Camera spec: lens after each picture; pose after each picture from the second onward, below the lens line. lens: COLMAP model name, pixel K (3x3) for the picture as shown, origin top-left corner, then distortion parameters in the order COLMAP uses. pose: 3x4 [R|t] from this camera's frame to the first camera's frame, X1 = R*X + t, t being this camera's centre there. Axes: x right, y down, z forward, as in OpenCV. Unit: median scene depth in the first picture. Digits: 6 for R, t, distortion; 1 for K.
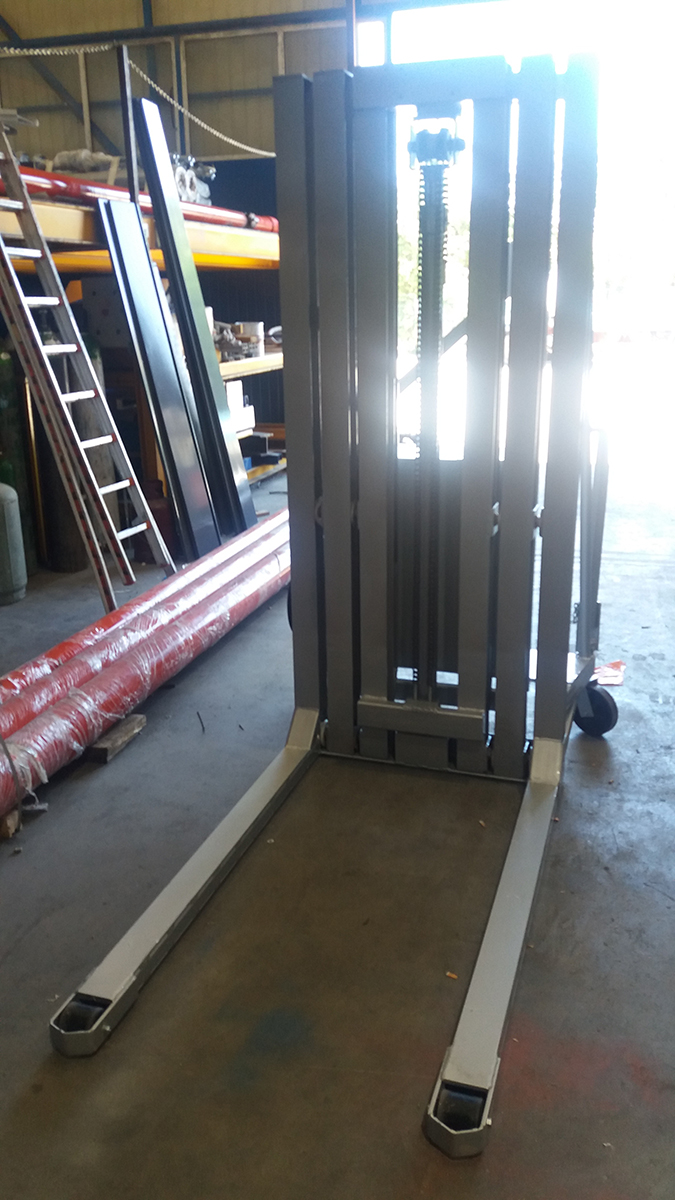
lens RADIAL K [[999.5, 0, 355.9], [0, 999.5, 595.1], [0, 0, 1]] dist [-0.001923, 0.000898]
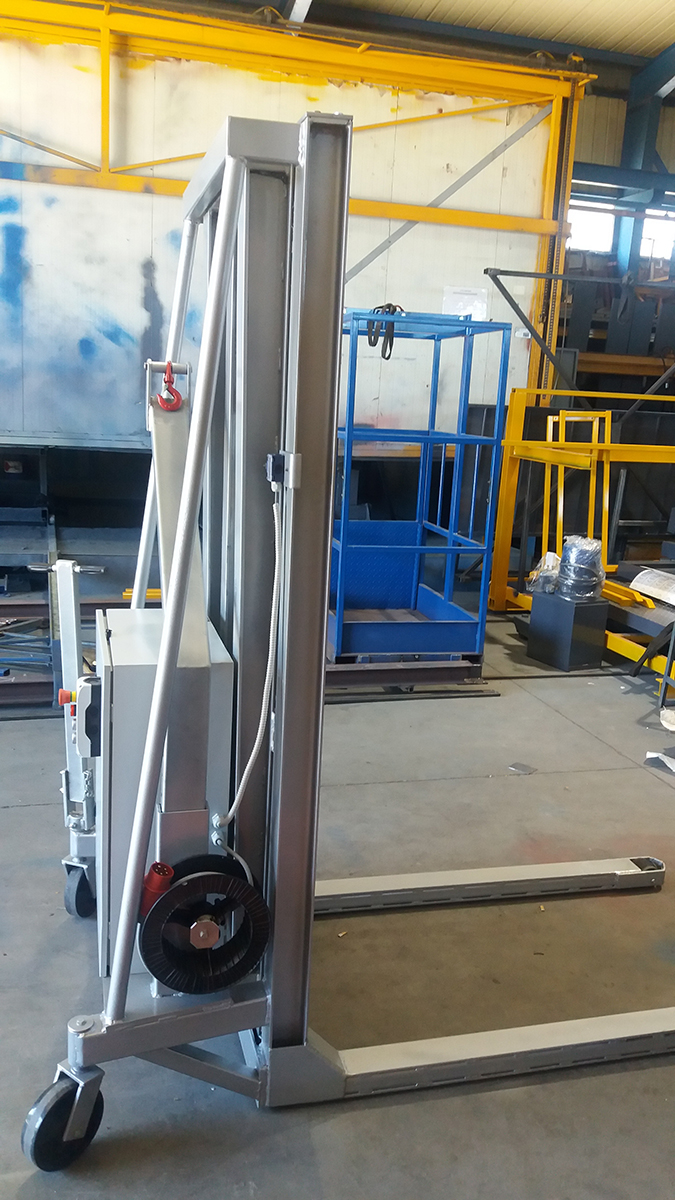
lens RADIAL K [[977.8, 0, 337.5], [0, 977.8, 600.0], [0, 0, 1]] dist [0.077238, -0.162739]
pose [[-0.540046, -0.193478, 0.819095, -0.554456], [0.200058, 0.915814, 0.348226, -0.380990], [-0.817513, 0.351924, -0.455875, 1.209196]]
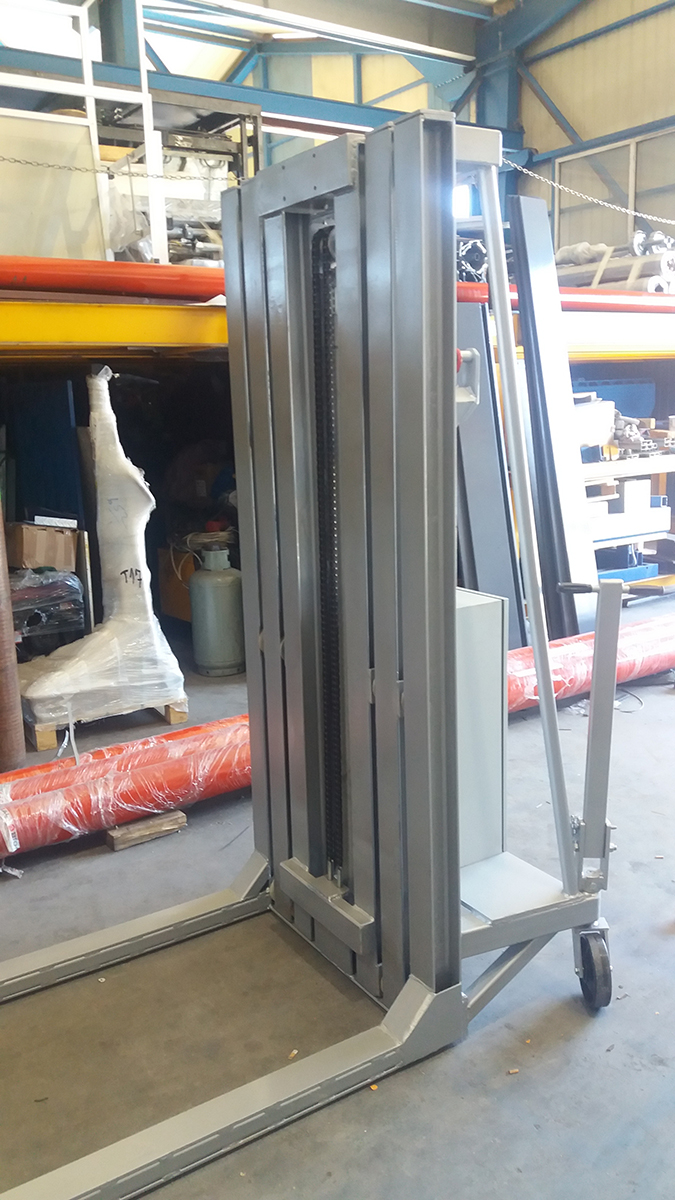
lens RADIAL K [[977.8, 0, 337.5], [0, 977.8, 600.0], [0, 0, 1]] dist [0.077238, -0.162739]
pose [[0.775673, 0.123624, -0.618909, 0.547304], [-0.164847, 0.986272, -0.009598, -0.120861], [0.609226, 0.109470, 0.785404, 0.320882]]
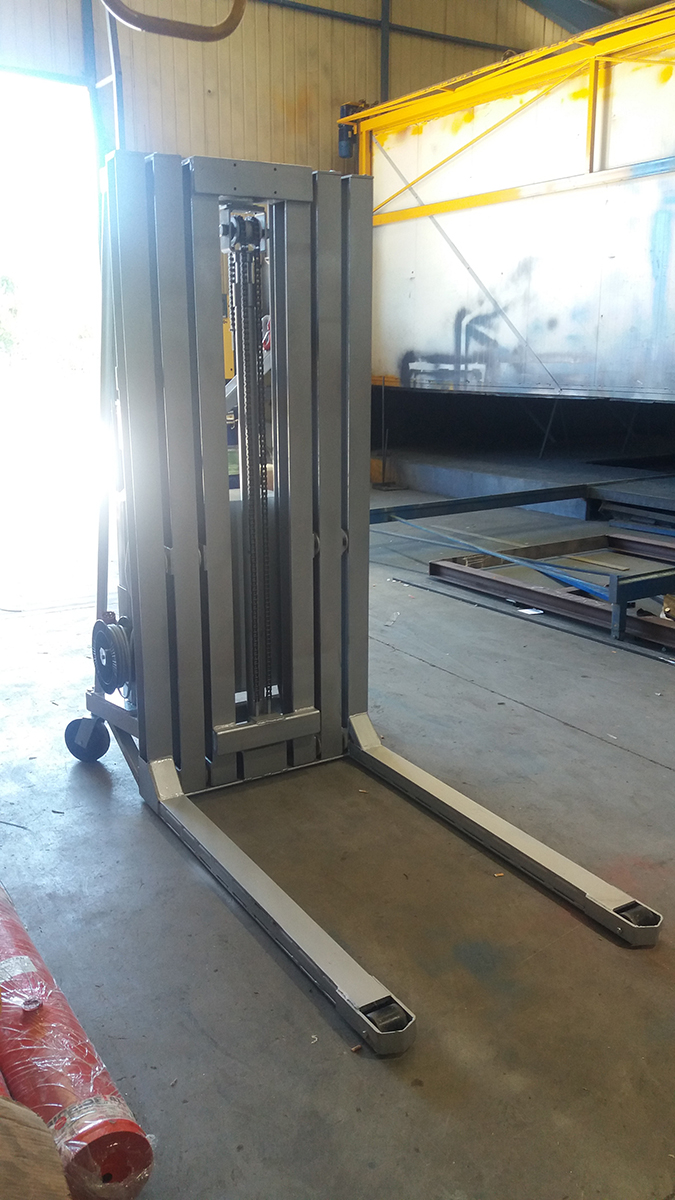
lens RADIAL K [[999.5, 0, 355.9], [0, 999.5, 595.1], [0, 0, 1]] dist [-0.001923, 0.000898]
pose [[0.647827, -0.177709, 0.740770, -0.658352], [0.214844, 0.975558, 0.046146, -0.053703], [-0.730864, 0.129256, 0.670172, 0.155749]]
